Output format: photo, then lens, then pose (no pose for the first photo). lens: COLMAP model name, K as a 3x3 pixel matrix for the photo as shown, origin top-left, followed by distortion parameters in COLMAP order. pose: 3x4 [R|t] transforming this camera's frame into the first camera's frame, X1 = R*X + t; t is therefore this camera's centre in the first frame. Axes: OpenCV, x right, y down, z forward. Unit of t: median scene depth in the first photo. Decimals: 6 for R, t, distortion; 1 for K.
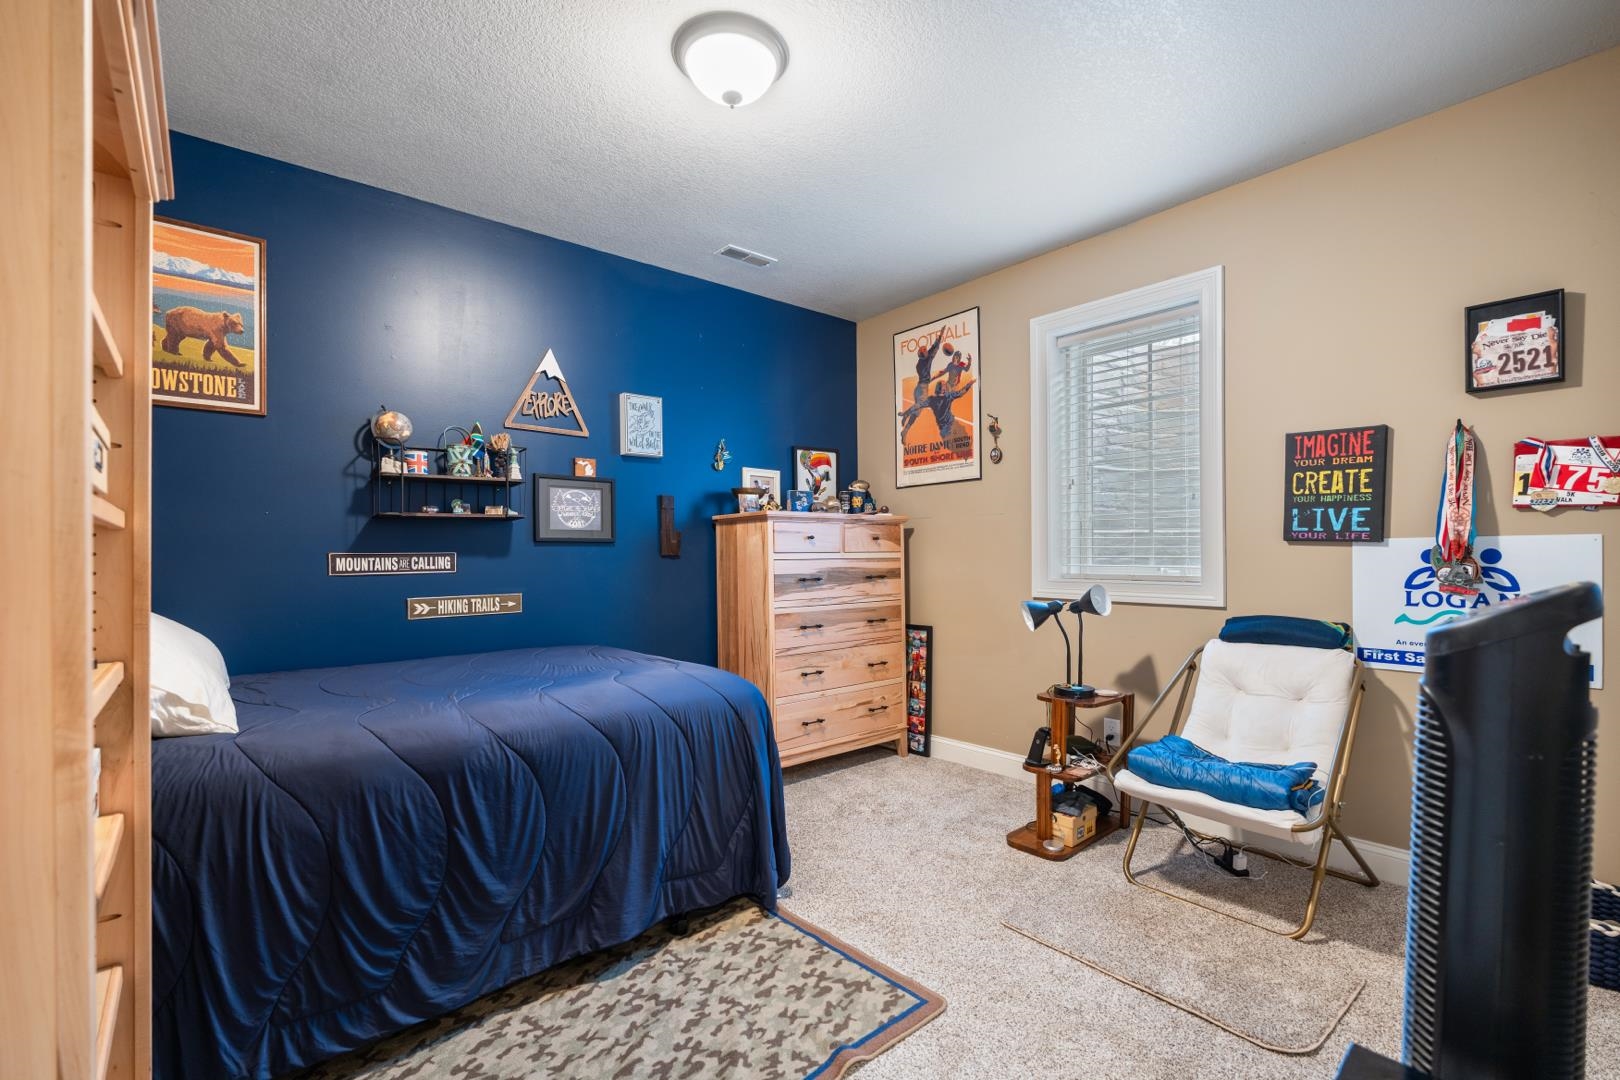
lens RADIAL K [[721.4, 0, 812.0], [0, 721.4, 551.7], [0, 0, 1]] dist [-0.004081, -0.000021]
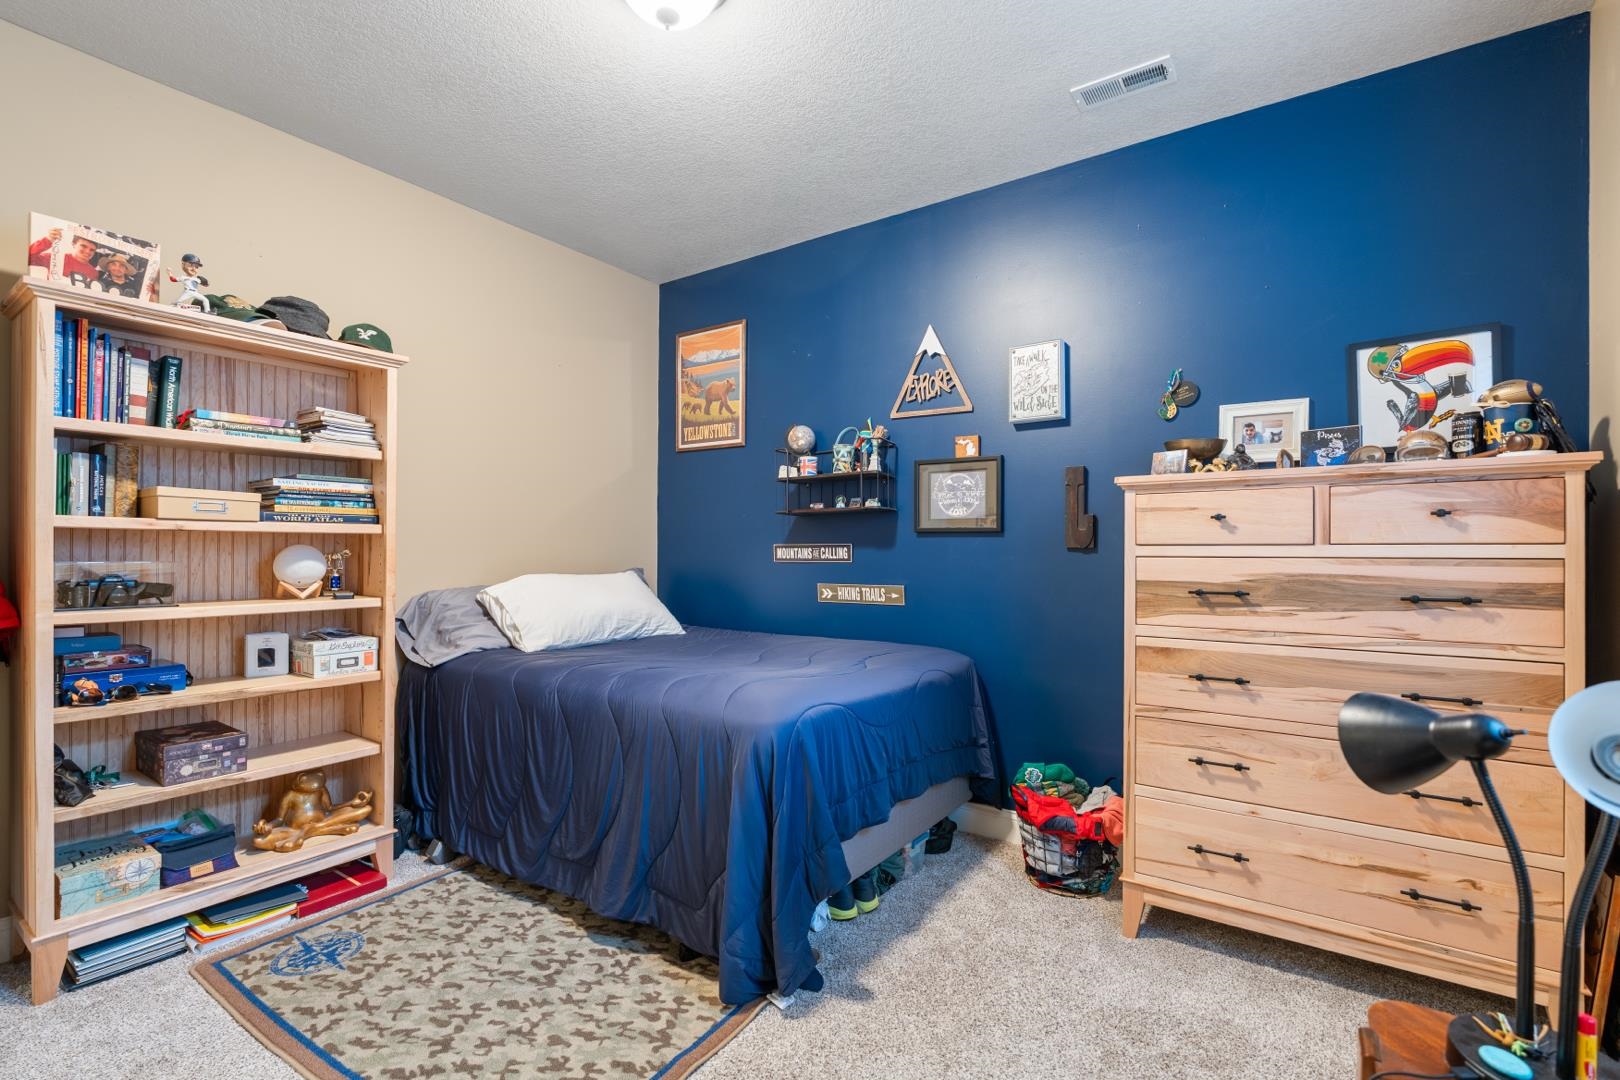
lens RADIAL K [[721.4, 0, 811.5], [0, 721.4, 542.5], [0, 0, 1]] dist [-0.004081, -0.000021]
pose [[0.254179, -0.000043, -0.967157, 0.503283], [0.001205, 0.999999, 0.000273, -0.001119], [0.967156, -0.001235, 0.254179, 0.622366]]
